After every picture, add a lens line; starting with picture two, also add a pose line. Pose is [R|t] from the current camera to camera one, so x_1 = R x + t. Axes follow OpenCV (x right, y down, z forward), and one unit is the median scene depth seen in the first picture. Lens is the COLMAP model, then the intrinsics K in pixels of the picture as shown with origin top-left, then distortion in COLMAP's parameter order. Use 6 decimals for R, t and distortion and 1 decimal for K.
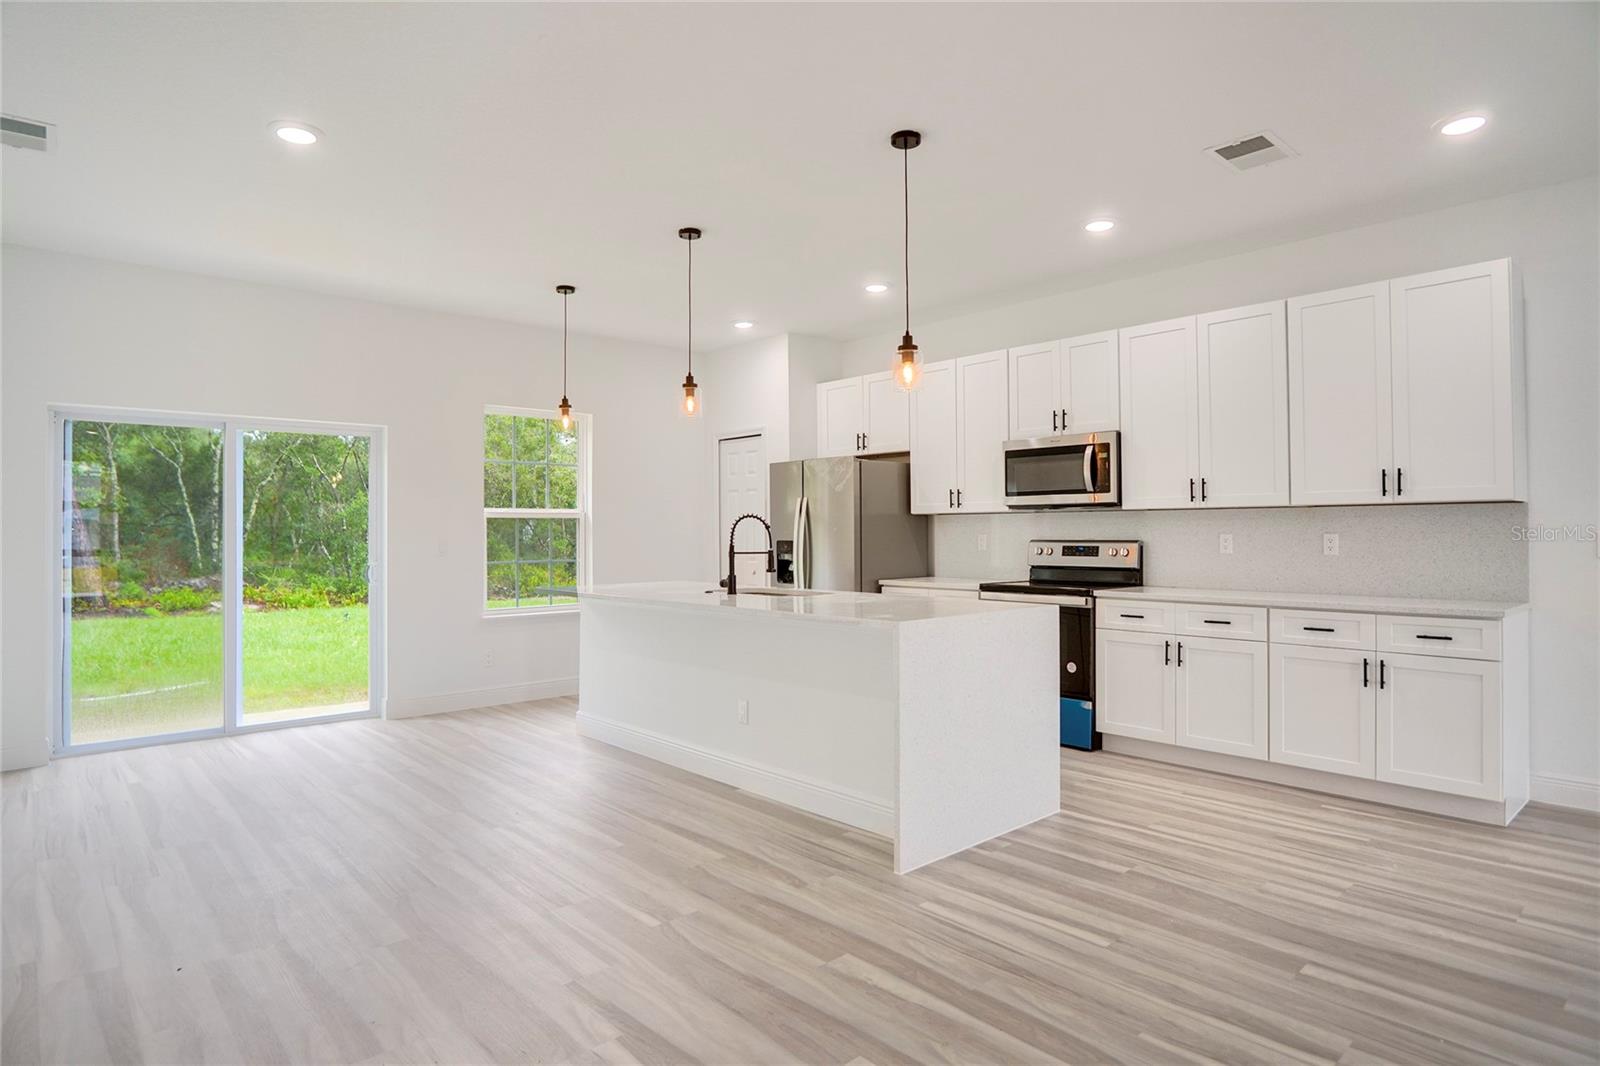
lens RADIAL K [[882.6, 0, 798.9], [0, 882.6, 528.1], [0, 0, 1]] dist [-0.034693, 0.001748]
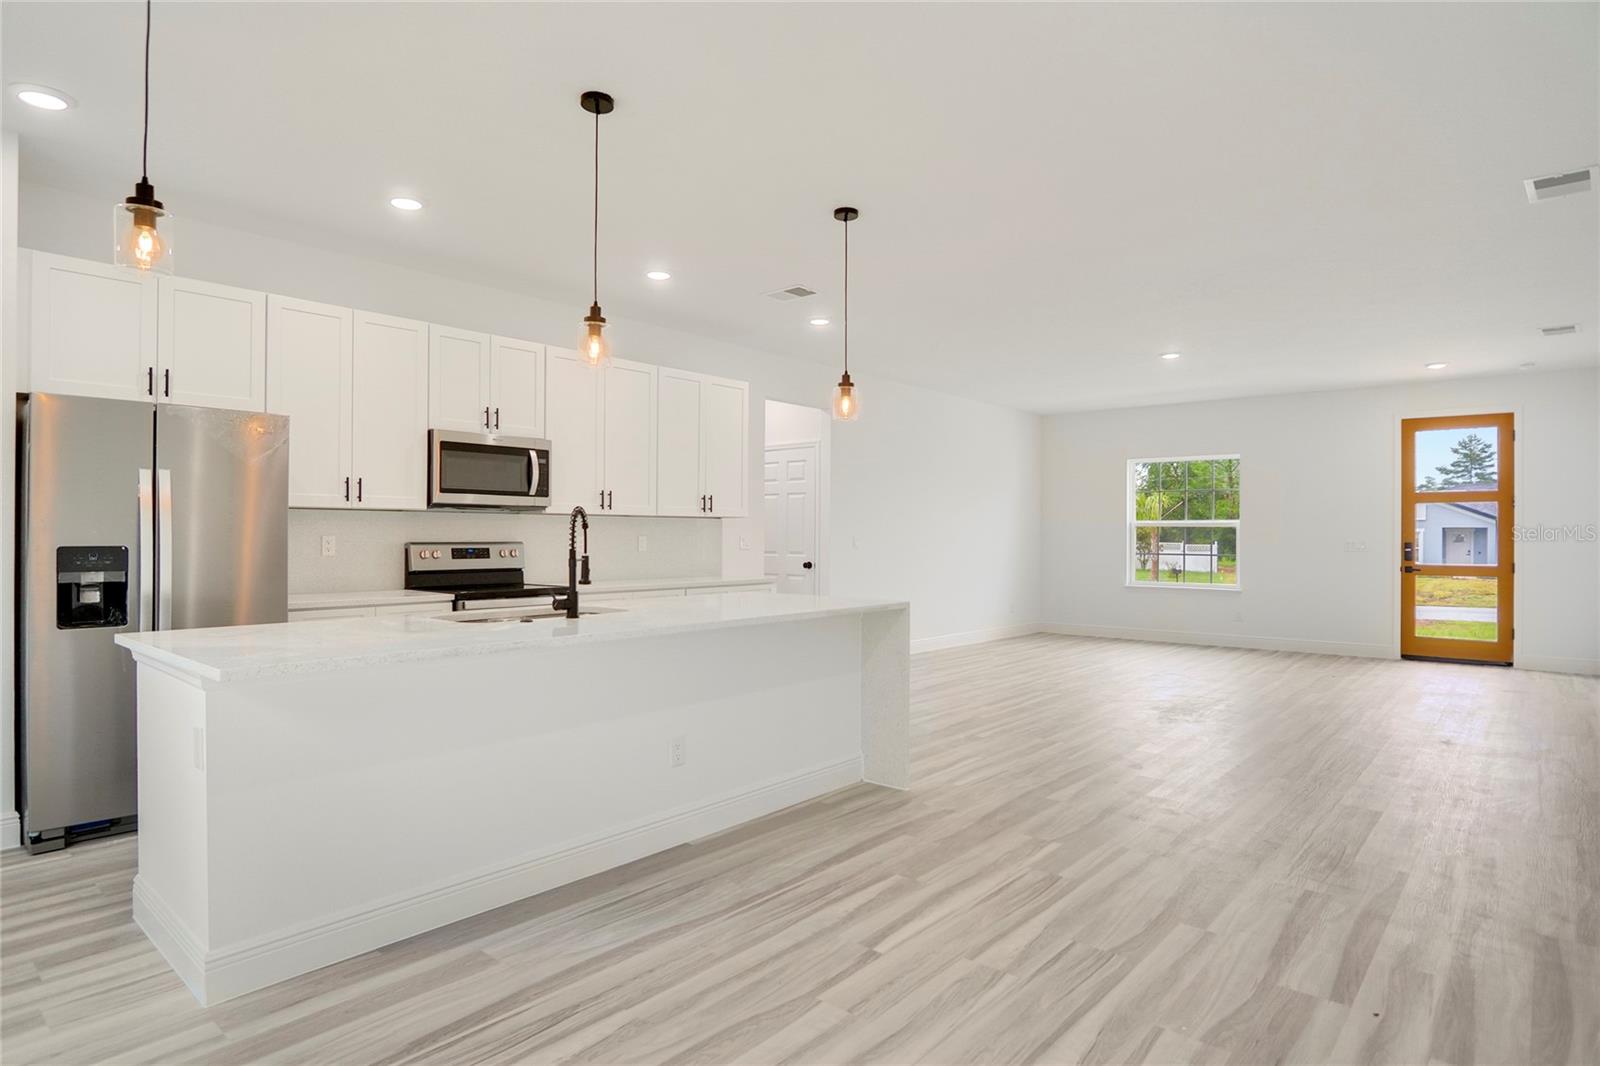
lens RADIAL K [[882.6, 0, 797.4], [0, 882.6, 539.9], [0, 0, 1]] dist [-0.034693, 0.001748]
pose [[-0.121337, -0.003367, 0.992606, -0.686732], [-0.009456, 0.999953, 0.002236, 0.006037], [-0.992566, -0.009115, -0.121363, 0.763003]]
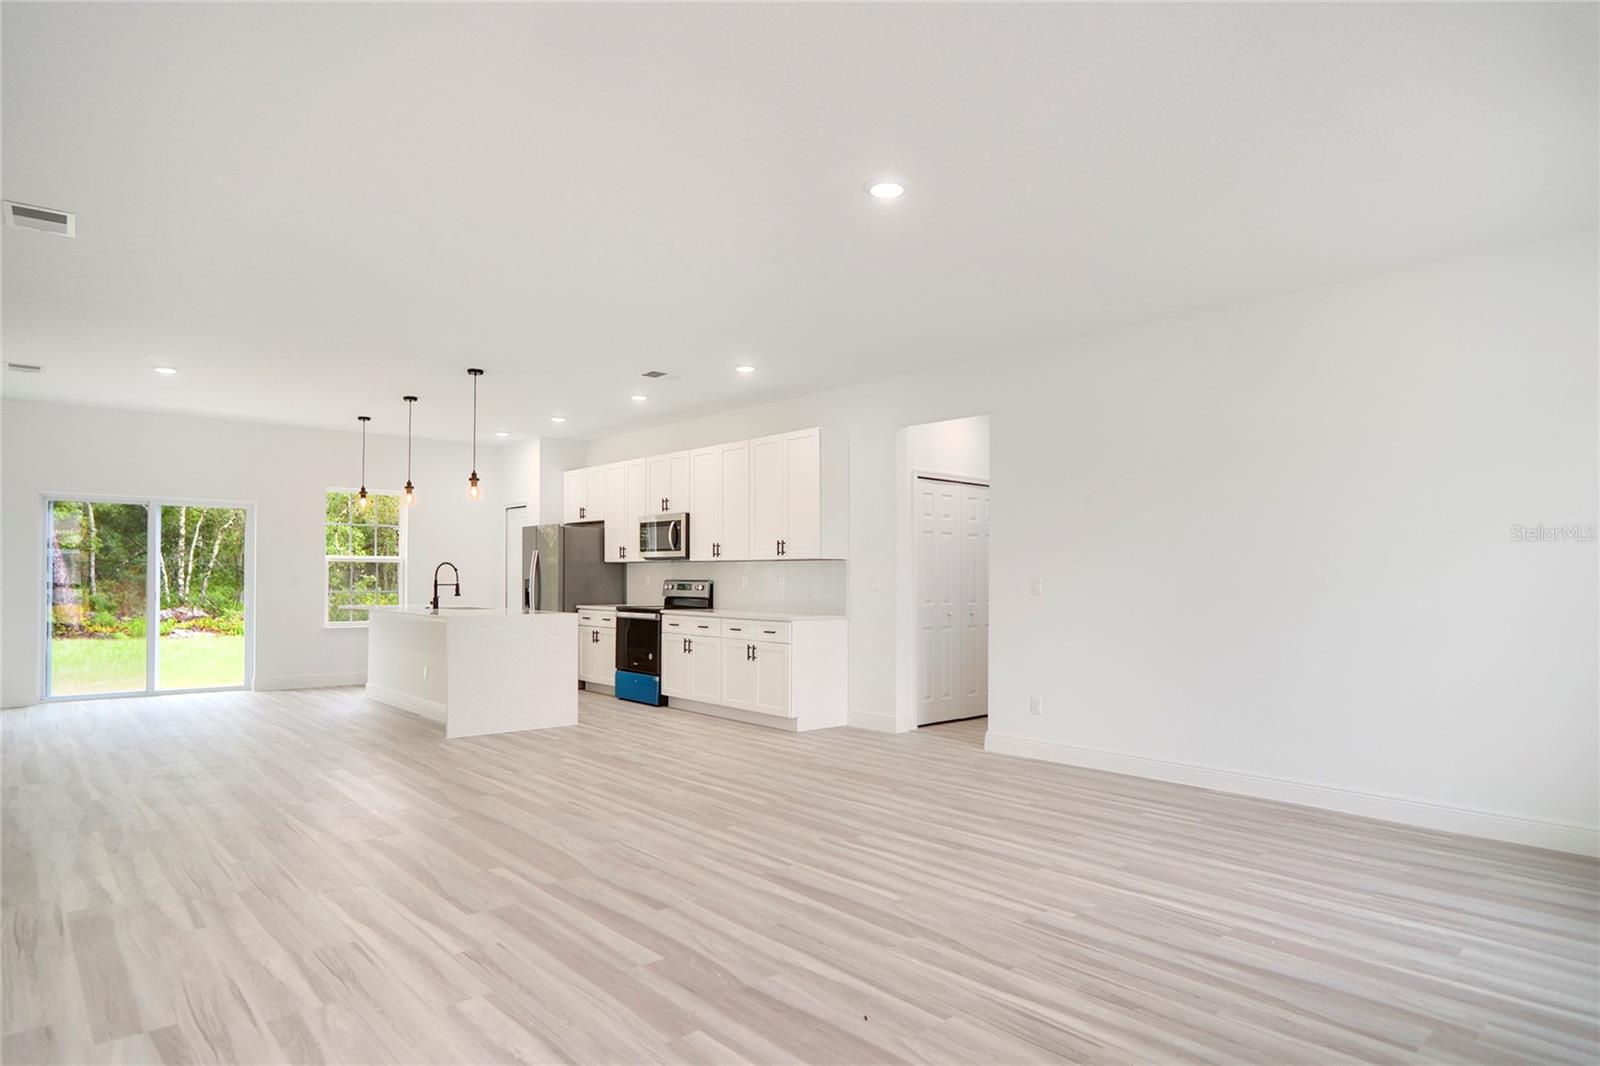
lens RADIAL K [[882.6, 0, 787.4], [0, 882.6, 569.2], [0, 0, 1]] dist [-0.034693, 0.001748]
pose [[0.999937, 0.010145, 0.004804, 0.504242], [-0.010132, 0.999945, -0.002832, -0.003031], [-0.004832, 0.002783, 0.999984, -0.597937]]
